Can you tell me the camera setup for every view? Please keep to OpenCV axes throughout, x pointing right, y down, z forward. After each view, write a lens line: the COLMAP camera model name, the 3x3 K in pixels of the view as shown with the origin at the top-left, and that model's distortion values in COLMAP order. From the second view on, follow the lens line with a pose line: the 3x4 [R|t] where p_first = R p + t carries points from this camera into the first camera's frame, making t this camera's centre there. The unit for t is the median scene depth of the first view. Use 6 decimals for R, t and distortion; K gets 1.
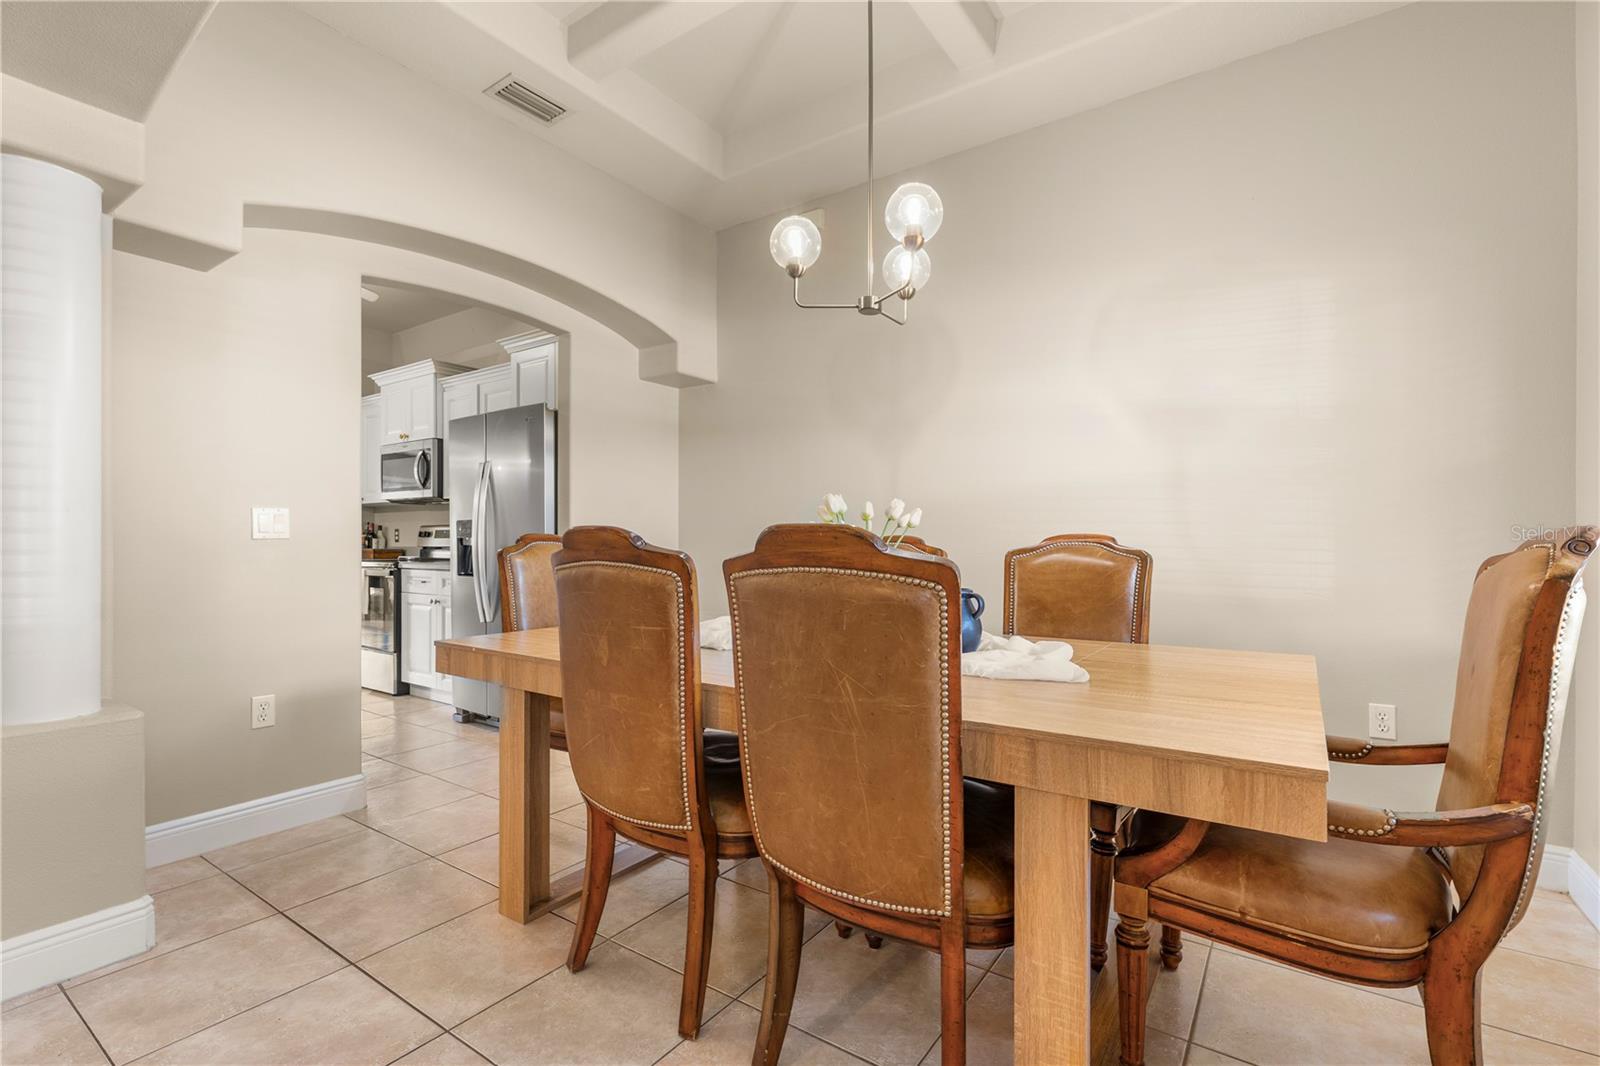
lens RADIAL K [[723.5, 0, 802.7], [0, 723.5, 542.7], [0, 0, 1]] dist [0.001240, 0.000205]
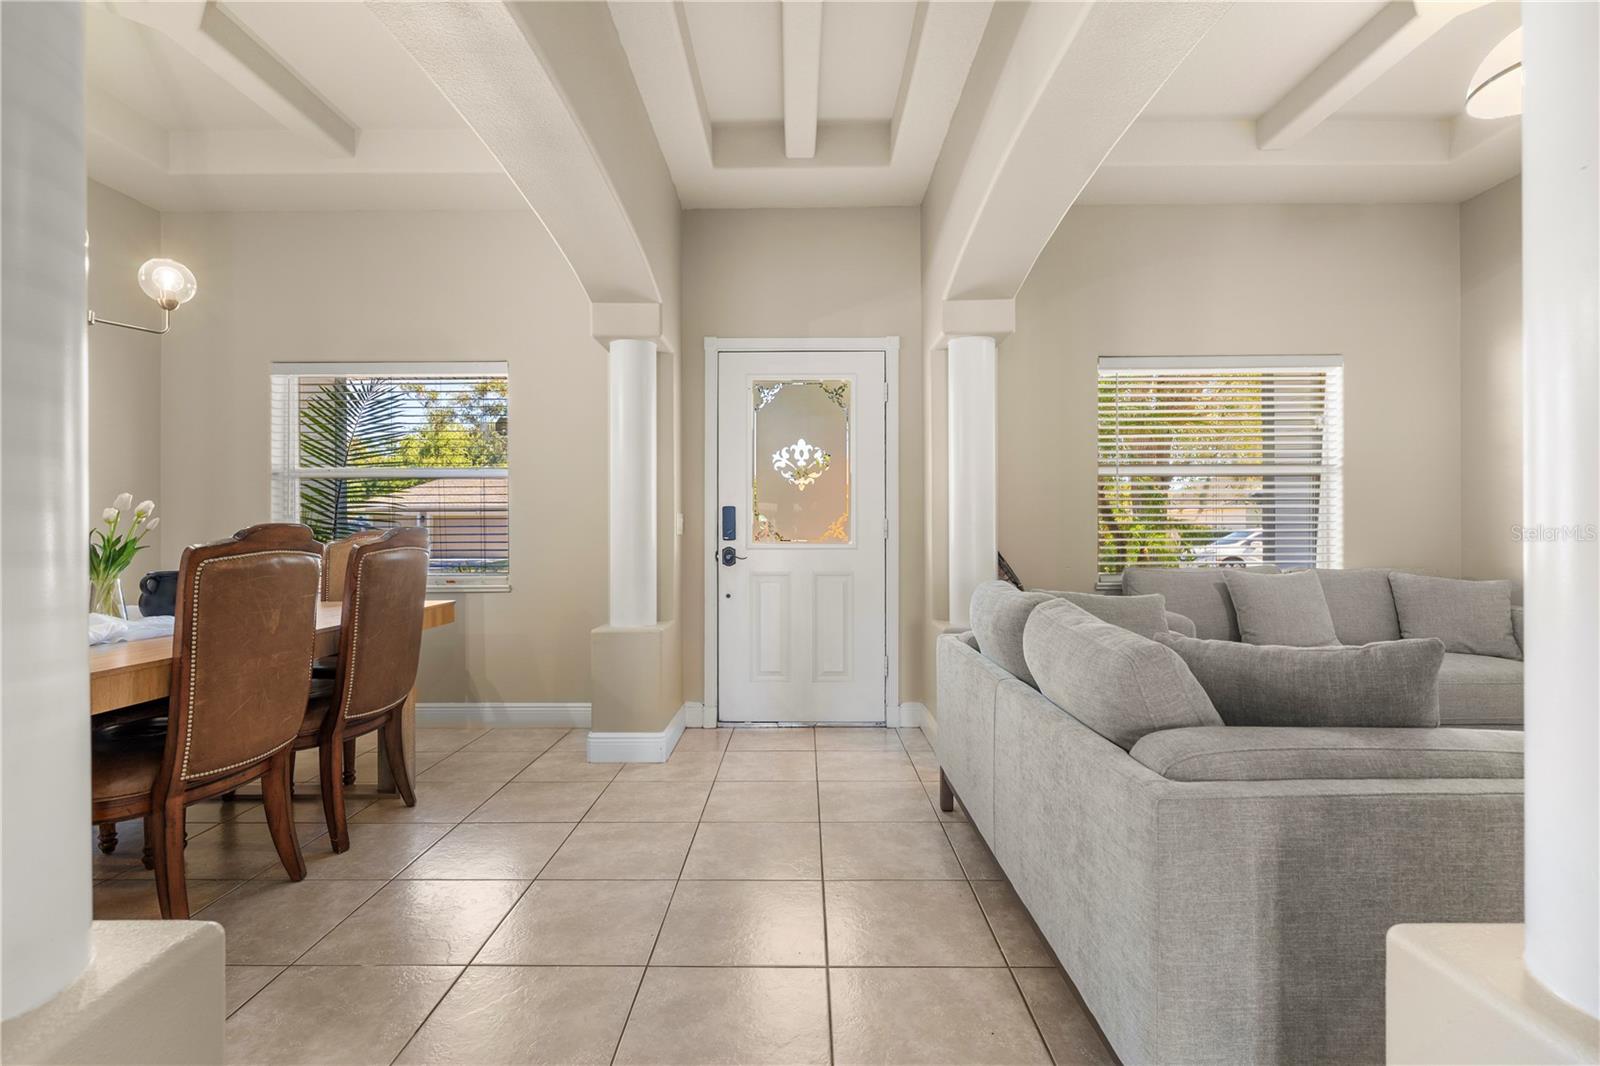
lens RADIAL K [[723.2, 0, 798.1], [0, 723.2, 532.7], [0, 0, 1]] dist [-0.002796, -0.000641]
pose [[-0.563266, 0.004027, 0.826265, -1.380419], [0.006256, 0.999980, -0.000609, 0.000379], [-0.826252, 0.004826, -0.563281, 0.715541]]
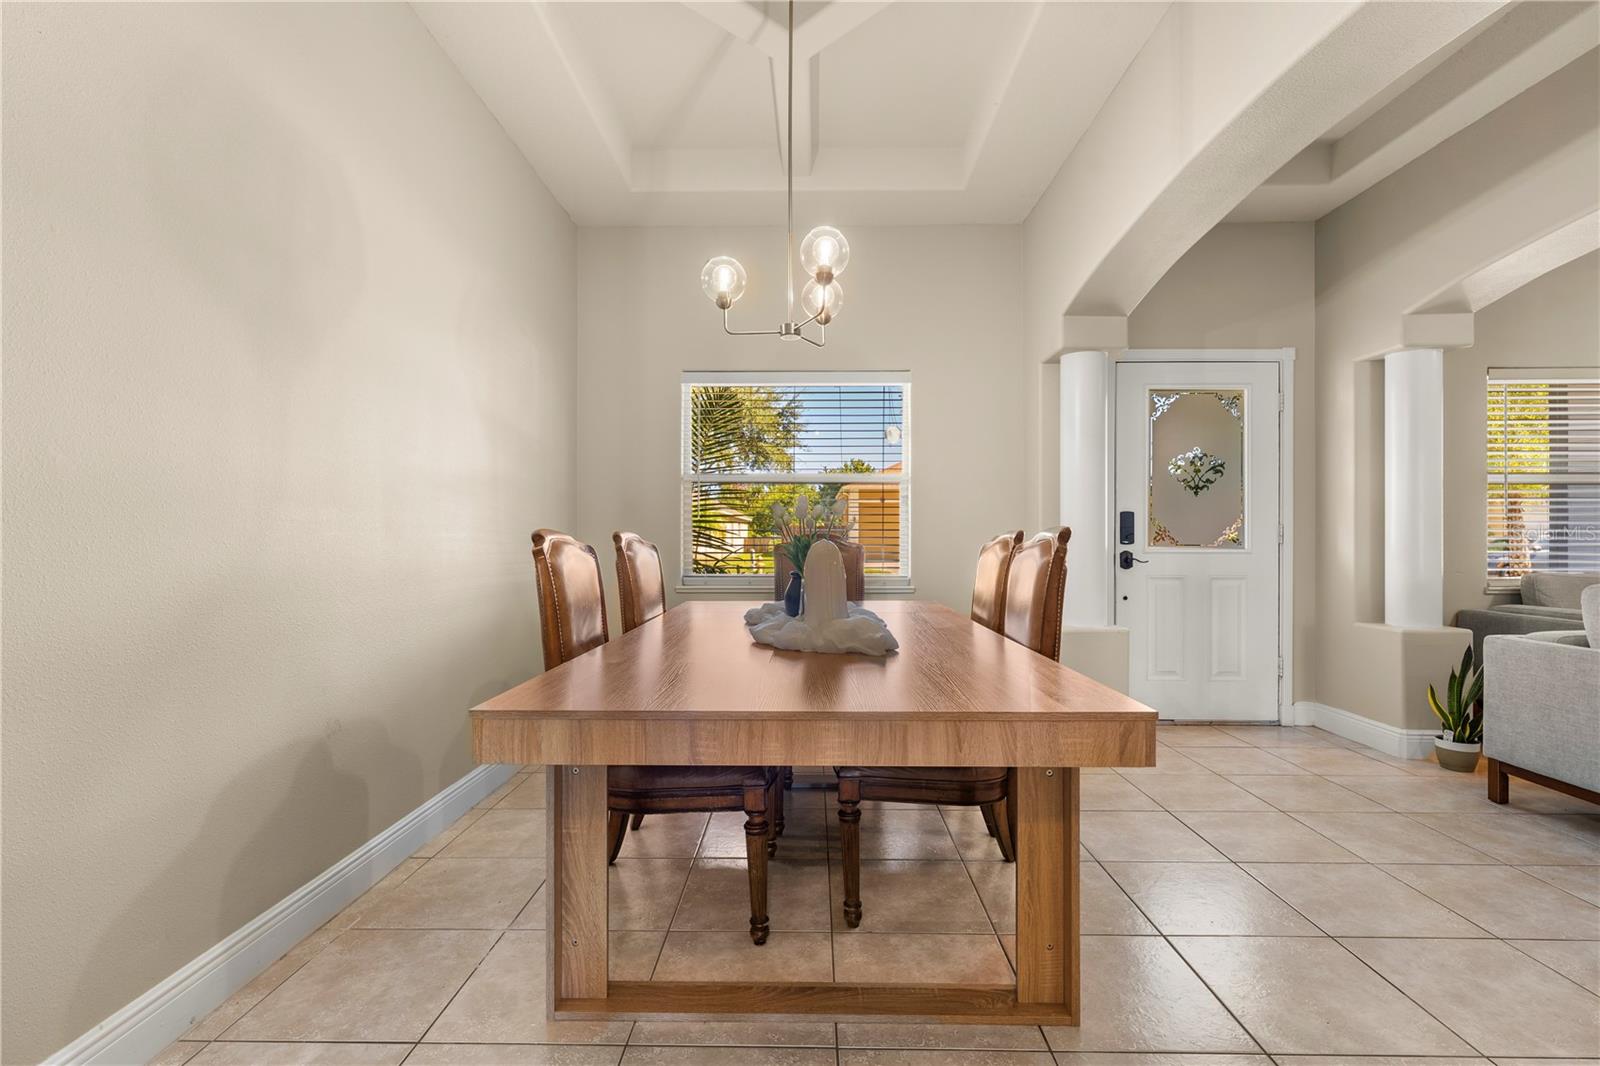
lens RADIAL K [[723.5, 0, 802.7], [0, 723.5, 542.7], [0, 0, 1]] dist [0.001240, 0.000205]
pose [[-0.557147, -0.005202, 0.830397, -0.857651], [0.001981, 0.999969, 0.007594, -0.003437], [-0.830411, 0.005876, -0.557120, 1.613888]]
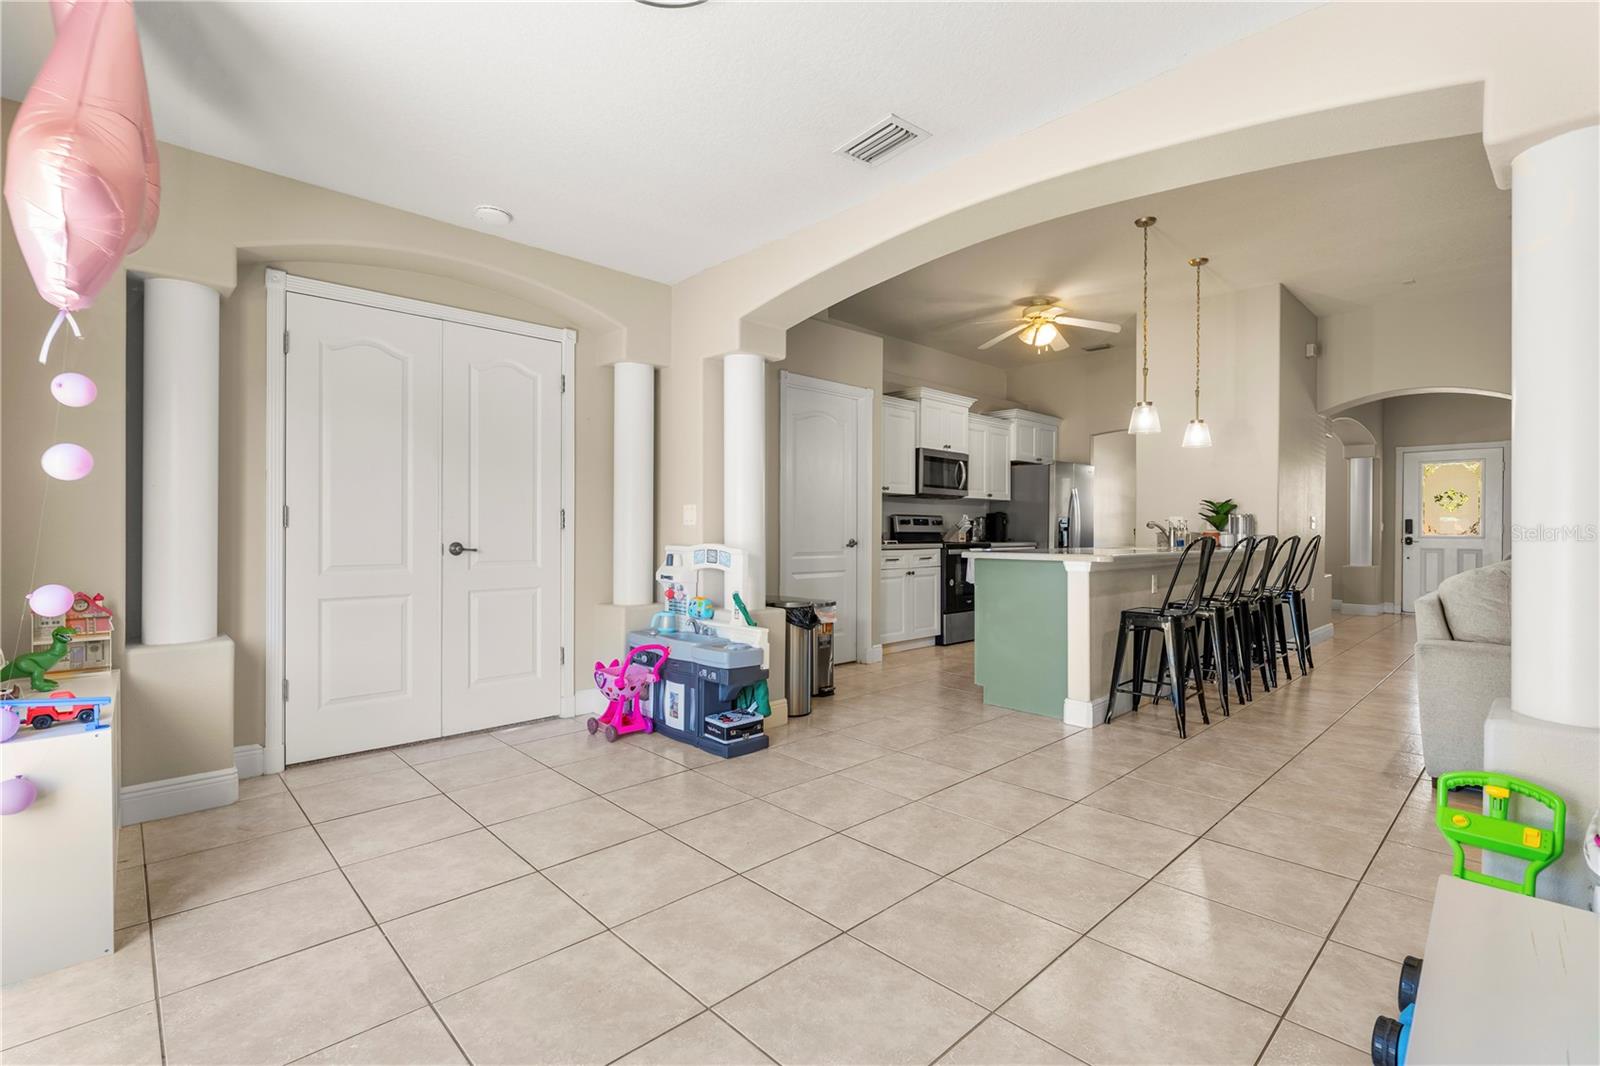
lens RADIAL K [[723.2, 0, 798.1], [0, 723.2, 532.7], [0, 0, 1]] dist [-0.002796, -0.000641]
pose [[0.202467, -0.002674, 0.979285, -4.692487], [-0.003018, 0.999990, 0.003354, 0.007256], [-0.979284, -0.003635, 0.202457, 2.508677]]
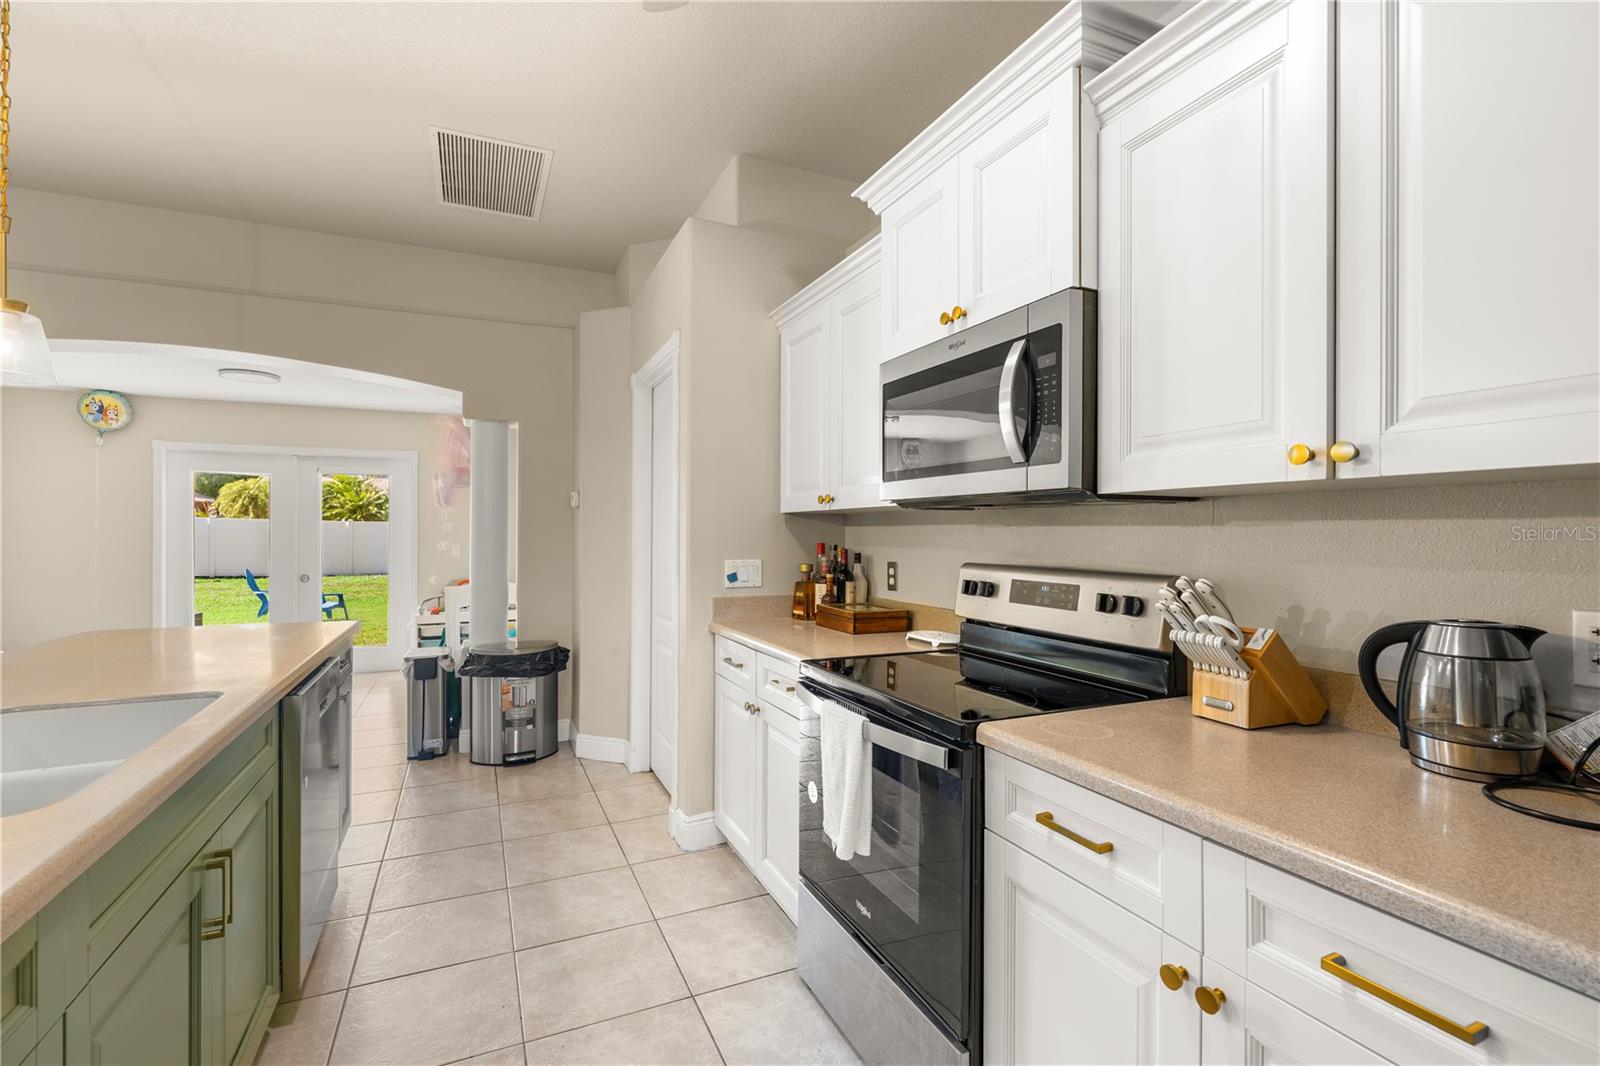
lens RADIAL K [[720.7, 0, 800.0], [0, 720.7, 533.0], [0, 0, 1]] dist [-0.000506, -0.000148]
pose [[0.860715, 0.002273, -0.509082, -1.102470], [-0.003162, 0.999995, -0.000880, -0.108341], [0.509078, 0.002367, 0.860717, 1.677840]]
